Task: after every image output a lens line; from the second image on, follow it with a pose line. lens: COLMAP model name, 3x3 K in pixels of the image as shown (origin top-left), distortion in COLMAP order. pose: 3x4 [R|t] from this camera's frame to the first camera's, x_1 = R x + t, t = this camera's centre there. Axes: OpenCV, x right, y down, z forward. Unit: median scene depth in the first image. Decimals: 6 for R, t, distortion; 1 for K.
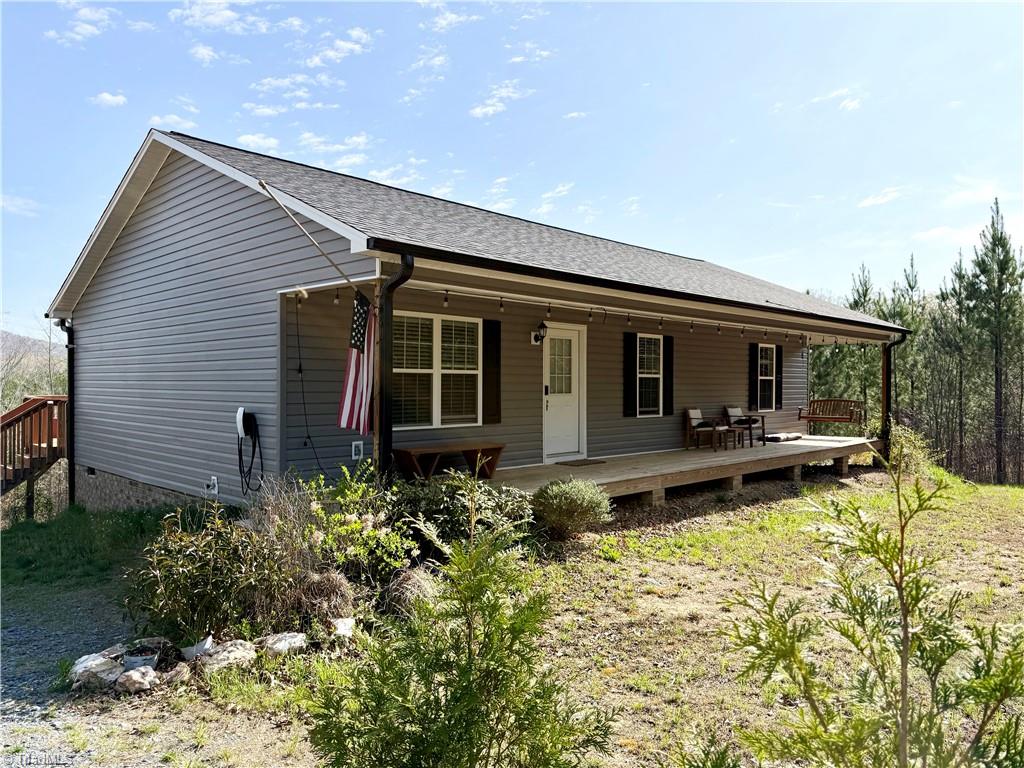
lens RADIAL K [[724.5, 0, 515.9], [0, 724.5, 382.8], [0, 0, 1]] dist [0.027208, -0.012143]
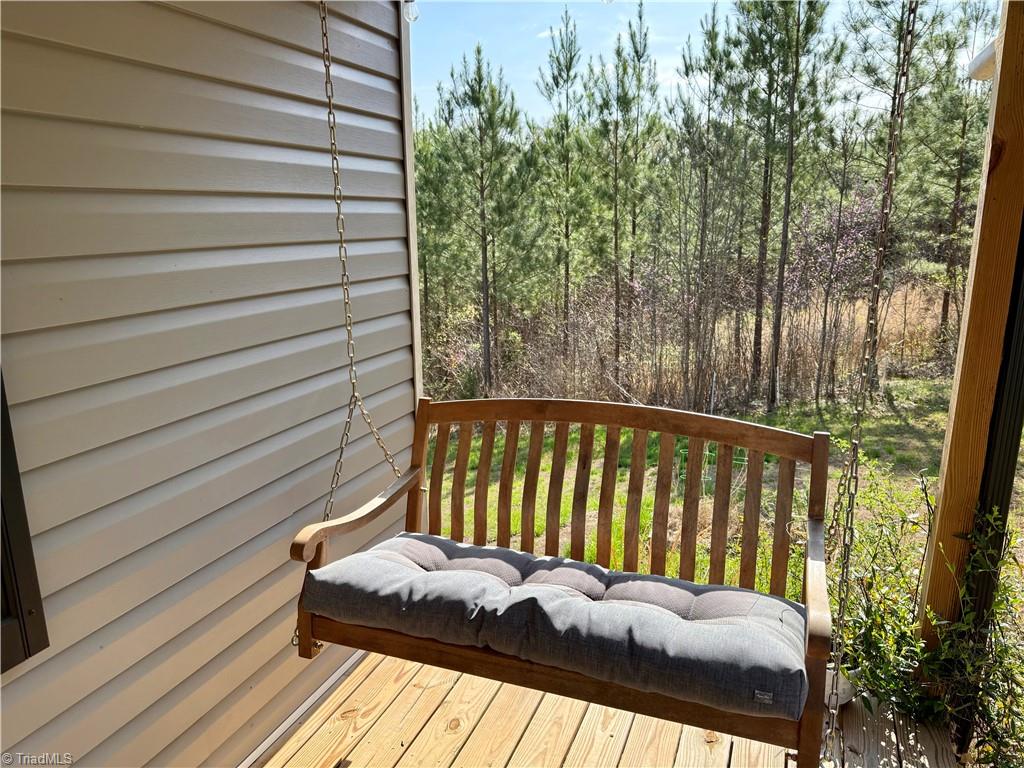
lens RADIAL K [[724.5, 0, 512.1], [0, 724.5, 384.4], [0, 0, 1]] dist [0.027208, -0.012143]
pose [[0.916846, -0.096437, 0.387419, 0.623388], [0.006384, 0.973806, 0.227293, -0.013581], [-0.399190, -0.205919, 0.893445, 1.492583]]
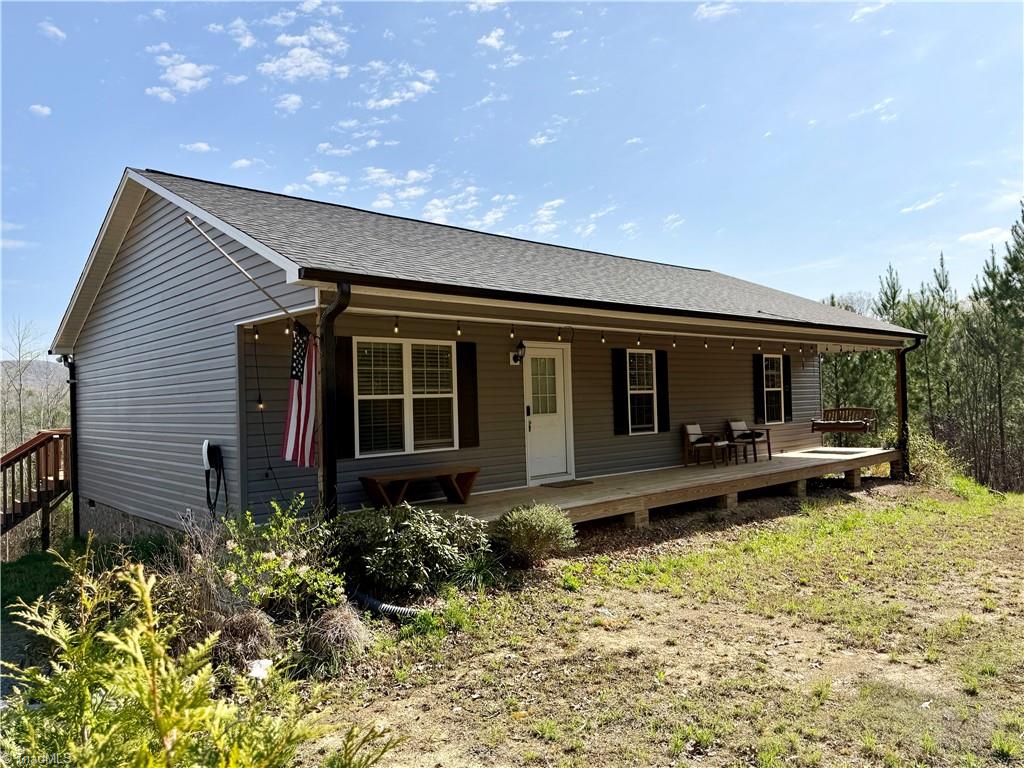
lens RADIAL K [[724.5, 0, 508.8], [0, 724.5, 385.0], [0, 0, 1]] dist [0.027208, -0.012143]
pose [[0.997644, -0.032704, -0.060312, 0.083631], [0.031600, 0.999317, -0.019167, -0.007580], [0.060897, 0.017216, 0.997996, 0.019428]]
